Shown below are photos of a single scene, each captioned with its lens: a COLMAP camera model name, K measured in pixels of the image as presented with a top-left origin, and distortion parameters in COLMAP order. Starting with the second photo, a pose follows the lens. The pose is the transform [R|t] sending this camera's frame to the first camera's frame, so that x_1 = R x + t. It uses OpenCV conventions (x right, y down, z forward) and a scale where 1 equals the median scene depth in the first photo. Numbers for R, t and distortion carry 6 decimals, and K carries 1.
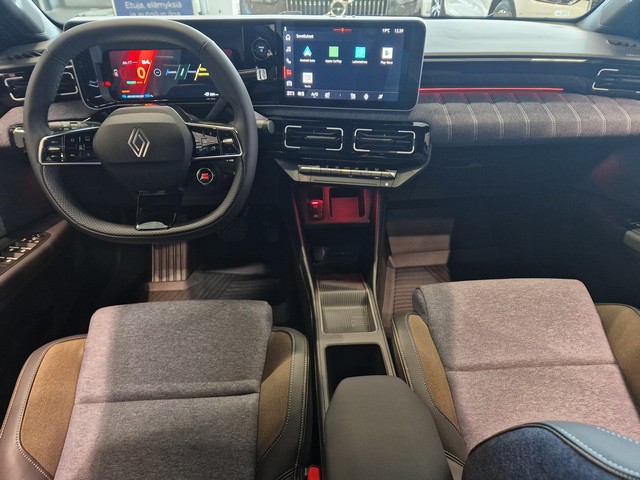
lens RADIAL K [[427.3, 0, 316.6], [0, 427.3, 246.3], [0, 0, 1]] dist [0.070778, -0.069460]
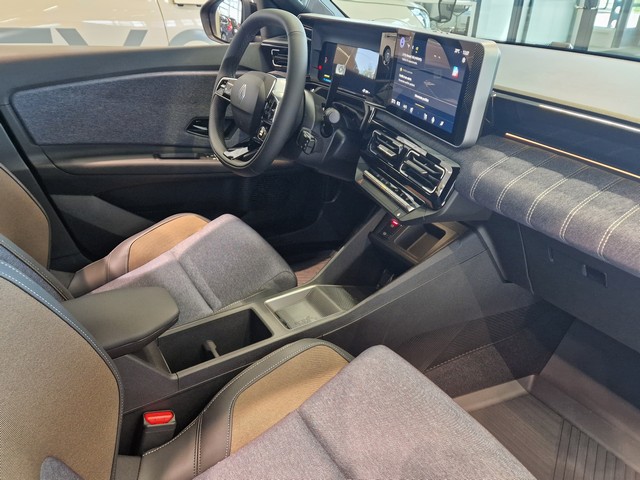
lens RADIAL K [[465.8, 0, 337.3], [0, 465.8, 254.5], [0, 0, 1]] dist [0.049527, -0.000542]
pose [[0.498994, 0.450893, -0.740068, 0.857776], [-0.528836, 0.834975, 0.152145, -0.156811], [0.686540, 0.315455, 0.655096, 0.312224]]
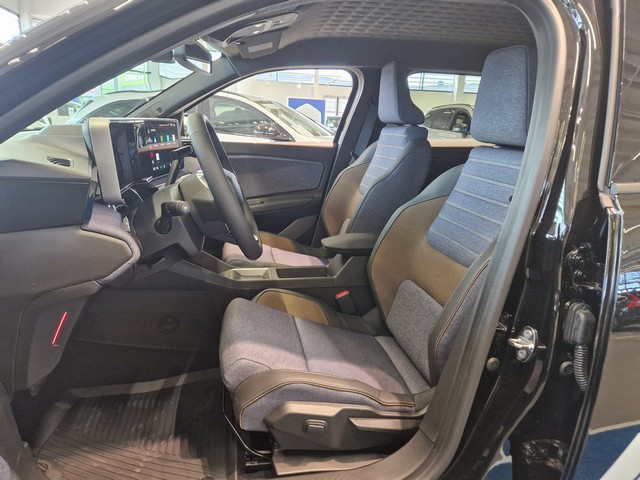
lens RADIAL K [[427.3, 0, 316.6], [0, 427.3, 246.3], [0, 0, 1]] dist [0.070778, -0.069460]
pose [[-0.112946, -0.278678, 0.953720, -1.519589], [0.545983, 0.784552, 0.293906, -0.283261], [-0.830148, 0.553910, 0.063542, 0.616151]]
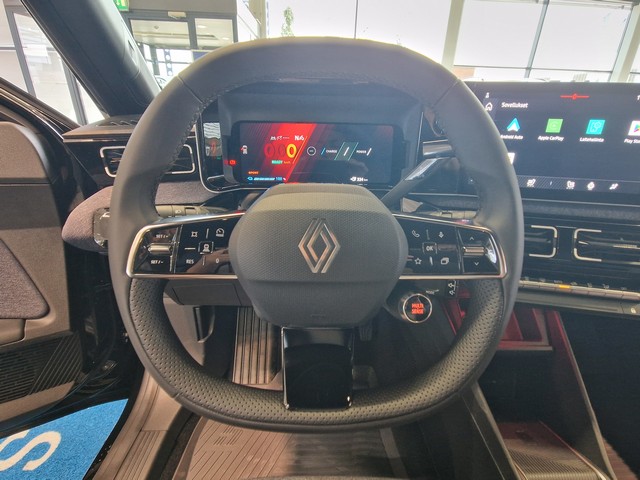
lens RADIAL K [[317.8, 0, 320.0], [0, 317.8, 240.0], [0, 0, 1]] dist [0.000552, -0.000279]
pose [[0.998932, 0.037448, -0.027064, -0.315403], [-0.042194, 0.978045, -0.204075, -0.132516], [0.018828, 0.204999, 0.978581, 0.490517]]
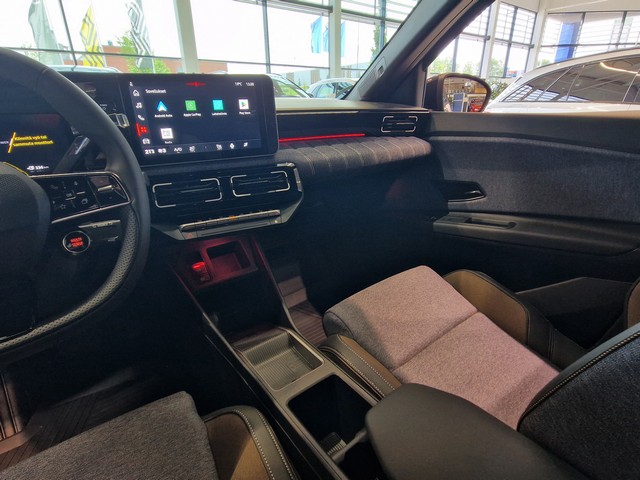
lens RADIAL K [[340.9, 0, 320.0], [0, 340.9, 240.0], [0, 0, 1]] dist [0.004910, -0.000915]
pose [[0.821496, -0.227363, 0.522925, -0.188524], [0.340630, 0.931129, -0.130272, 0.038873], [-0.457292, 0.285142, 0.842365, 0.280054]]
